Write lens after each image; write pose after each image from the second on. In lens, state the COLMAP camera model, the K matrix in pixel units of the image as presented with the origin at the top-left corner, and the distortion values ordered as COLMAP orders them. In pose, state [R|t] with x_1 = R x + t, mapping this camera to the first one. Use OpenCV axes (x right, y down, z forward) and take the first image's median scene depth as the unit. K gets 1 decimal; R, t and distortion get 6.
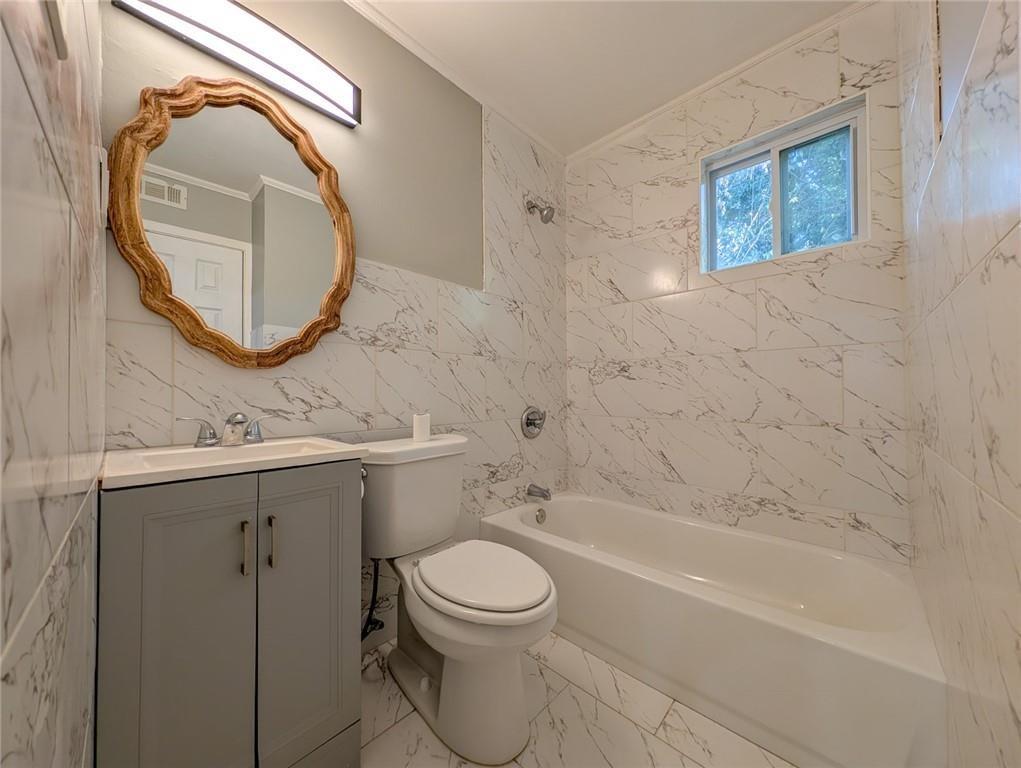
lens RADIAL K [[362.8, 0, 508.2], [0, 362.8, 385.8], [0, 0, 1]] dist [0.002851, -0.000377]
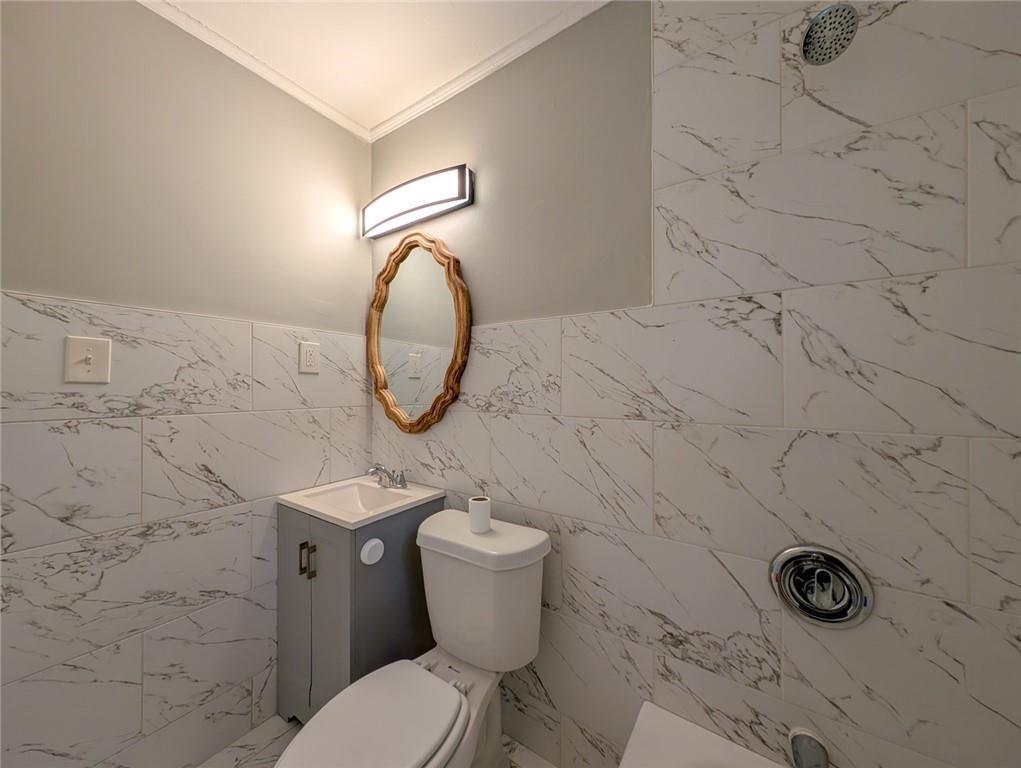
lens RADIAL K [[362.8, 0, 508.2], [0, 362.8, 385.8], [0, 0, 1]] dist [0.002851, -0.000377]
pose [[0.172332, -0.002753, -0.985035, 0.523560], [0.012509, 0.999922, -0.000606, -0.158295], [0.984960, -0.012217, 0.172353, 0.785695]]
